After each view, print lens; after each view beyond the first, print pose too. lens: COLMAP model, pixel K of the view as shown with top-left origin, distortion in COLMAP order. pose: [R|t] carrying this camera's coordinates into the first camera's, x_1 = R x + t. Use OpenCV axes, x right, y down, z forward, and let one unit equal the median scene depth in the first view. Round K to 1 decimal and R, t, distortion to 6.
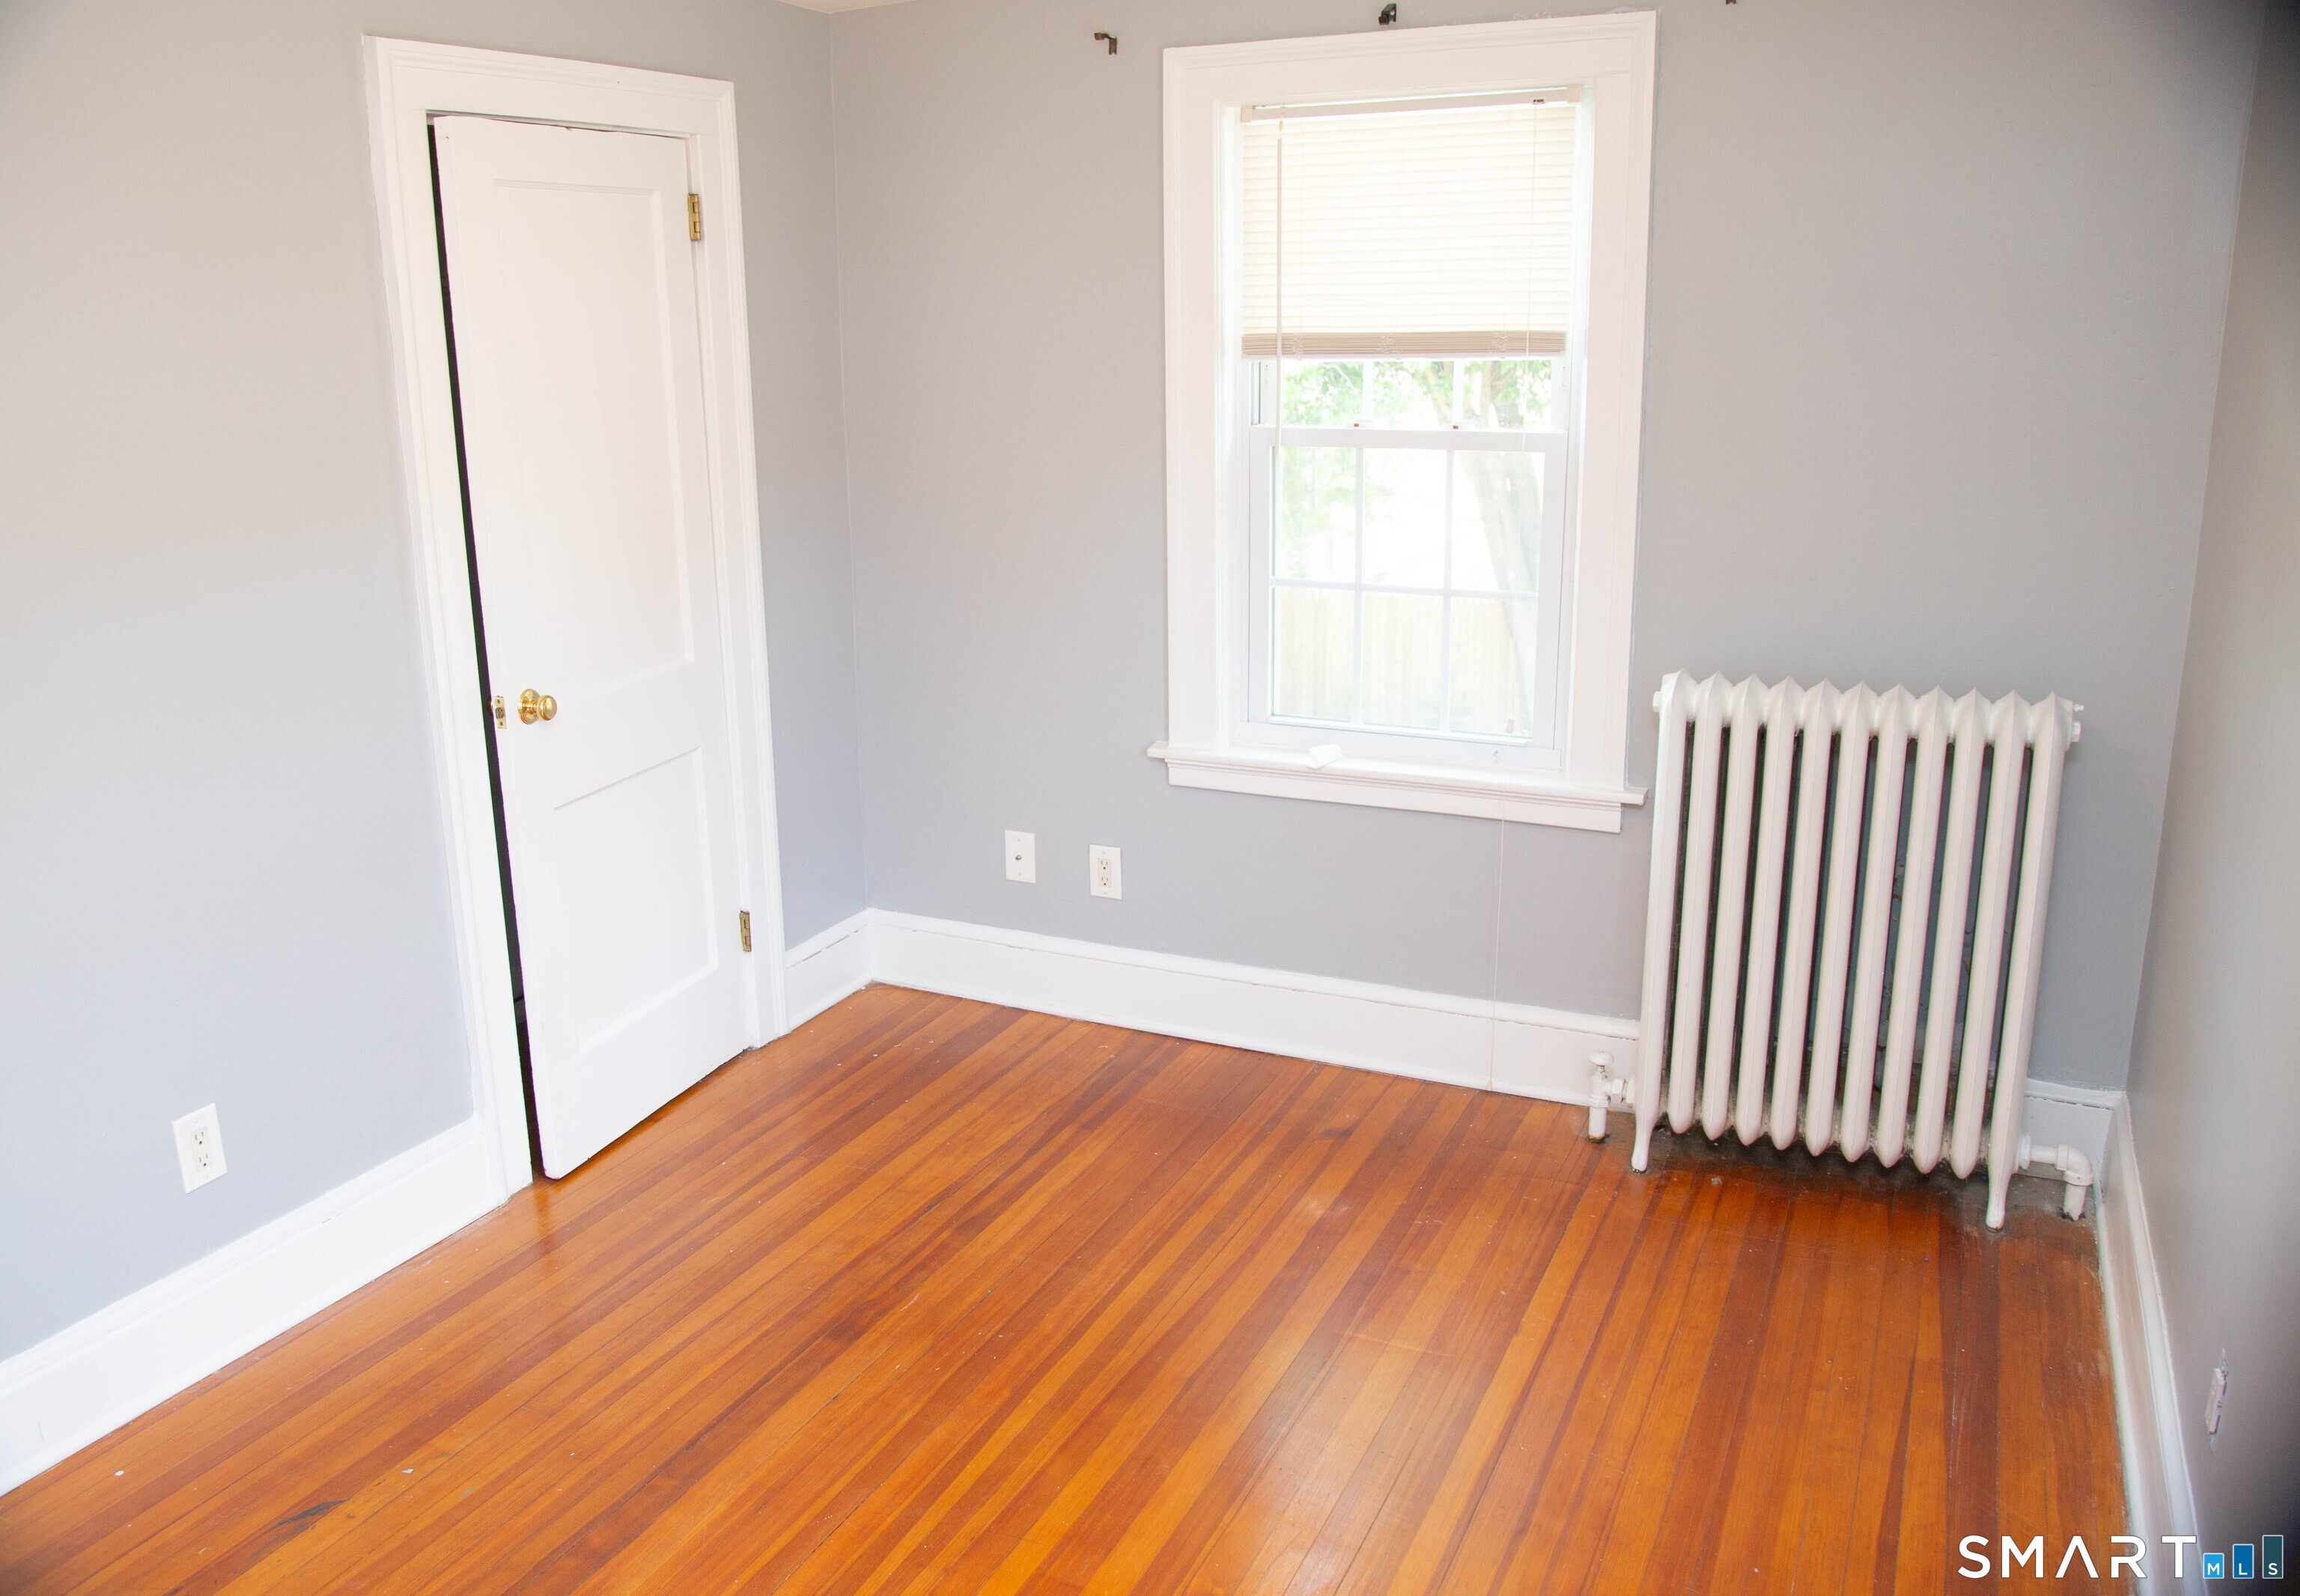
lens RADIAL K [[1794.8, 0, 1146.9], [0, 1794.8, 793.4], [0, 0, 1]] dist [-0.068071, -0.001191]
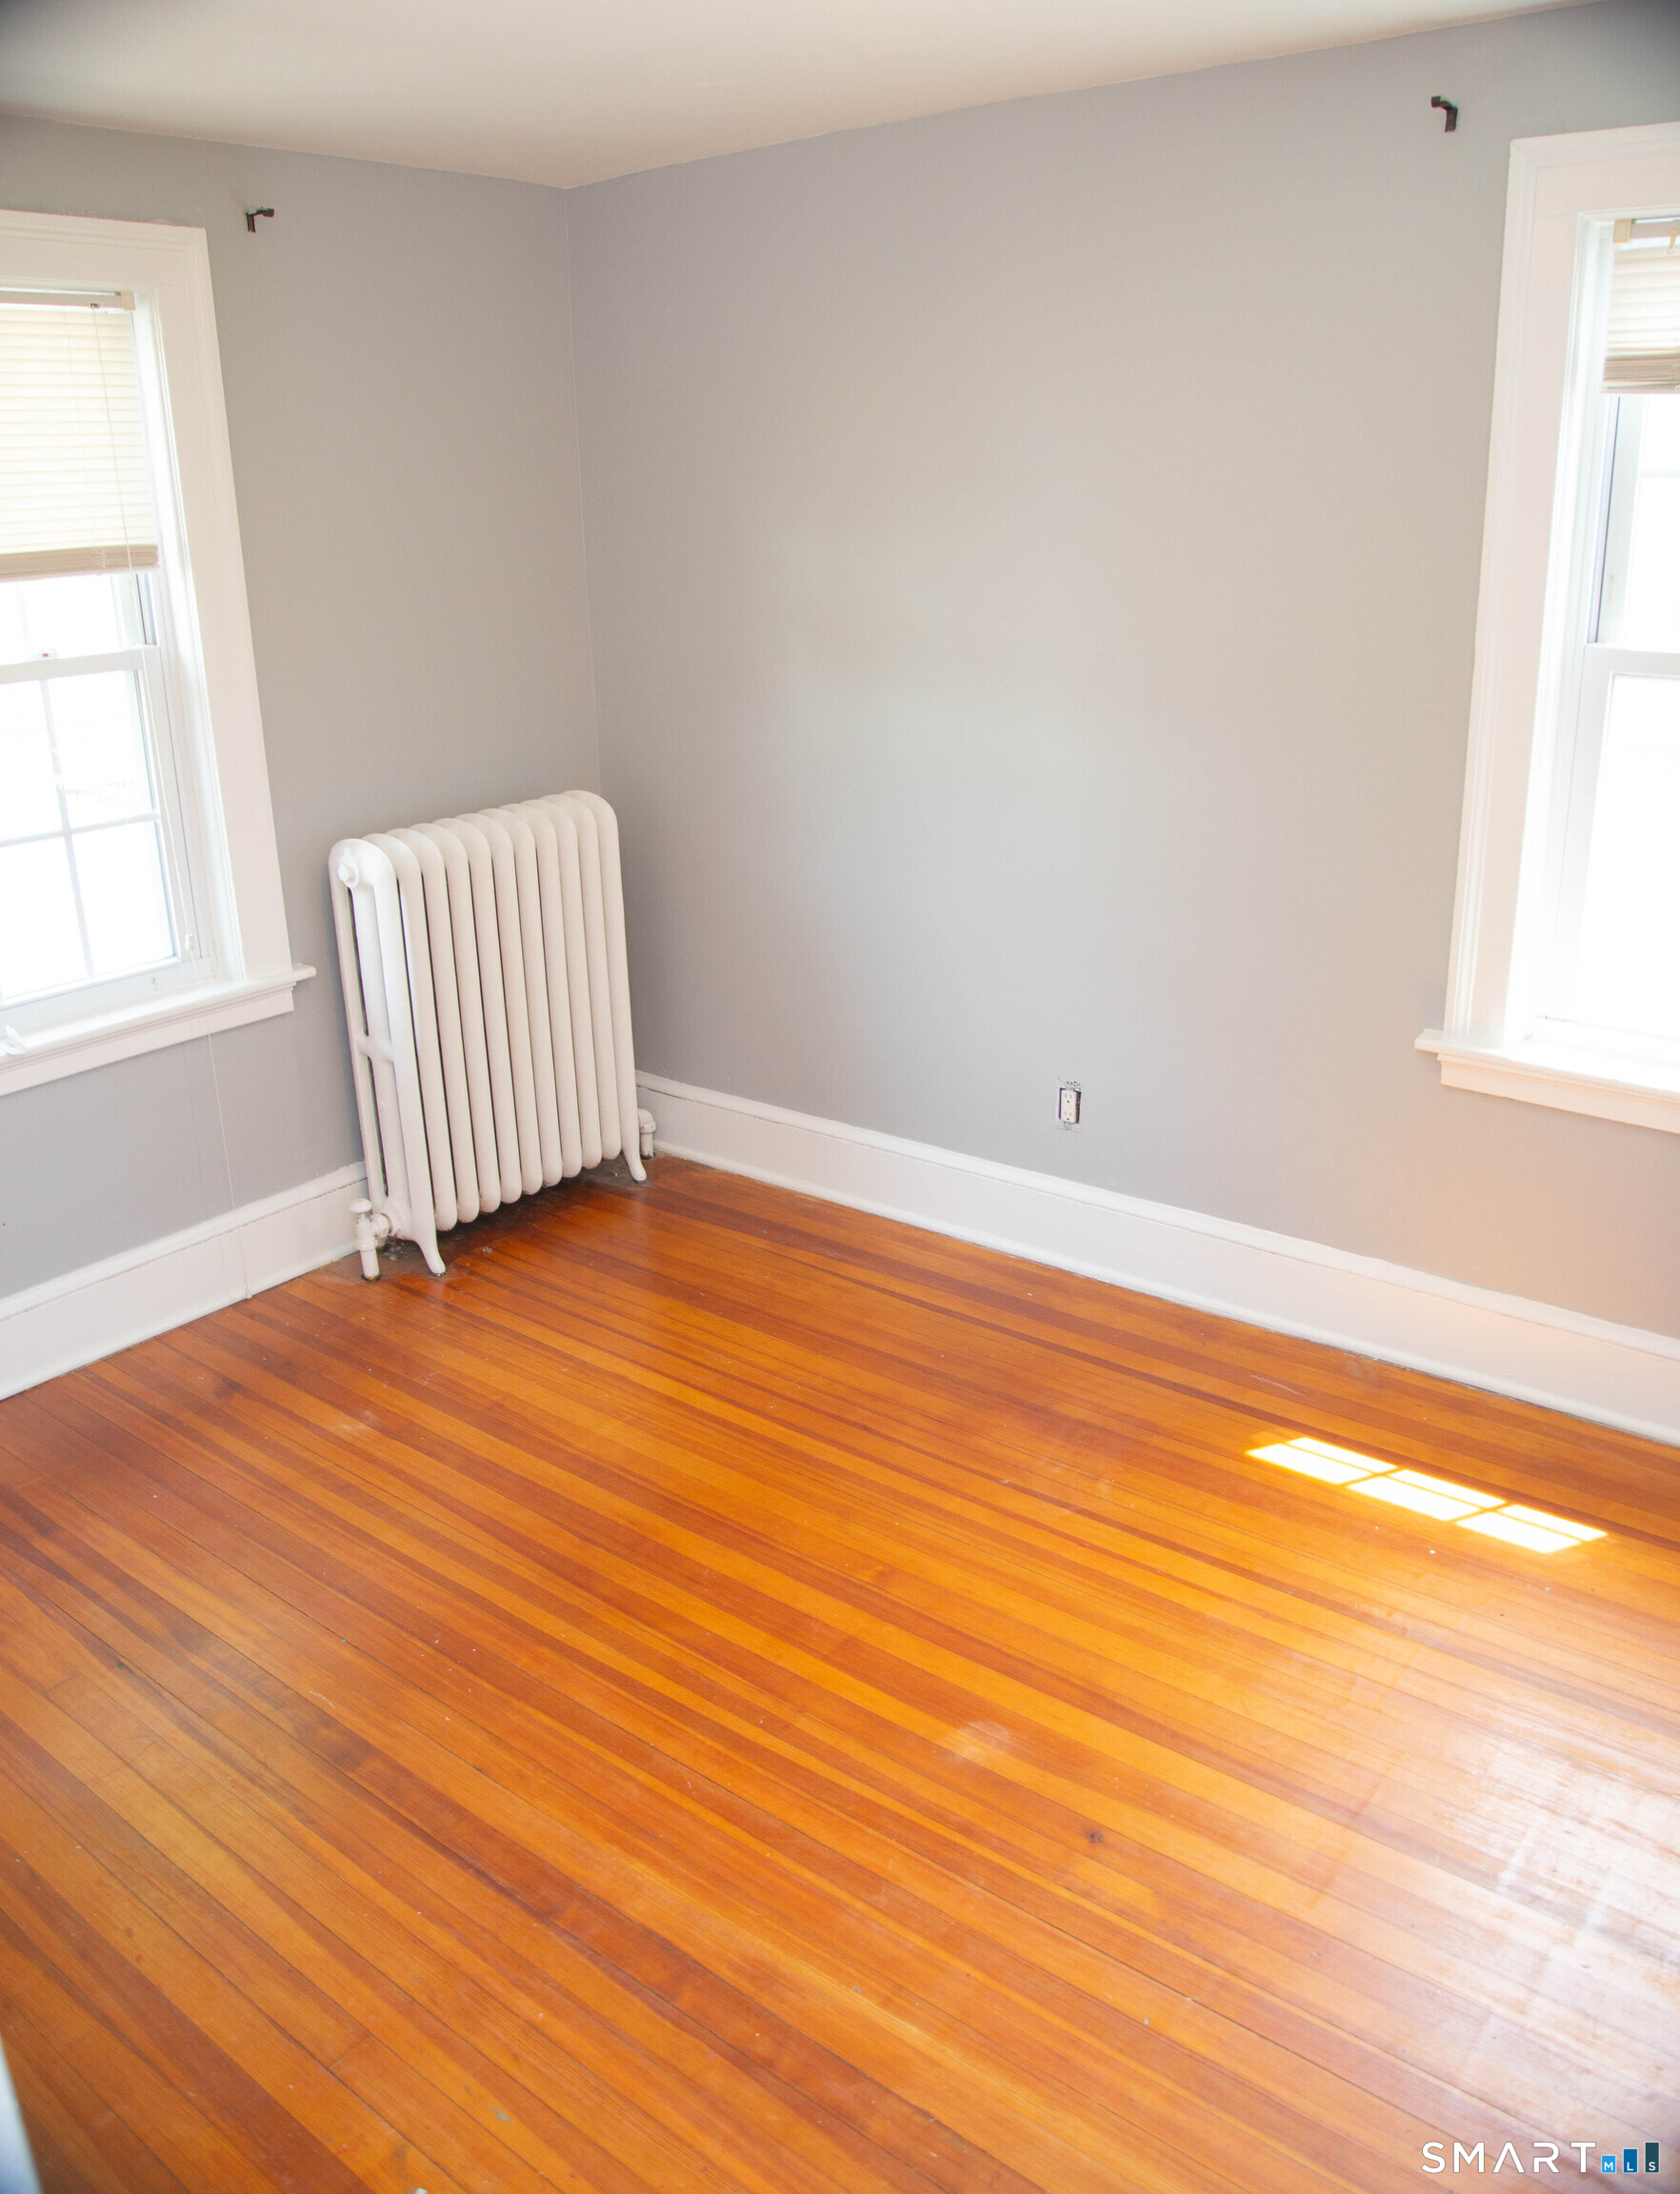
lens RADIAL K [[1654.7, 0, 840.2], [0, 1654.7, 1093.3], [0, 0, 1]] dist [-0.092442, 0.037815]
pose [[0.226459, -0.322249, 0.919169, -0.676405], [0.264828, 0.928506, 0.260276, -0.117623], [-0.937327, 0.184479, 0.295609, 0.469671]]
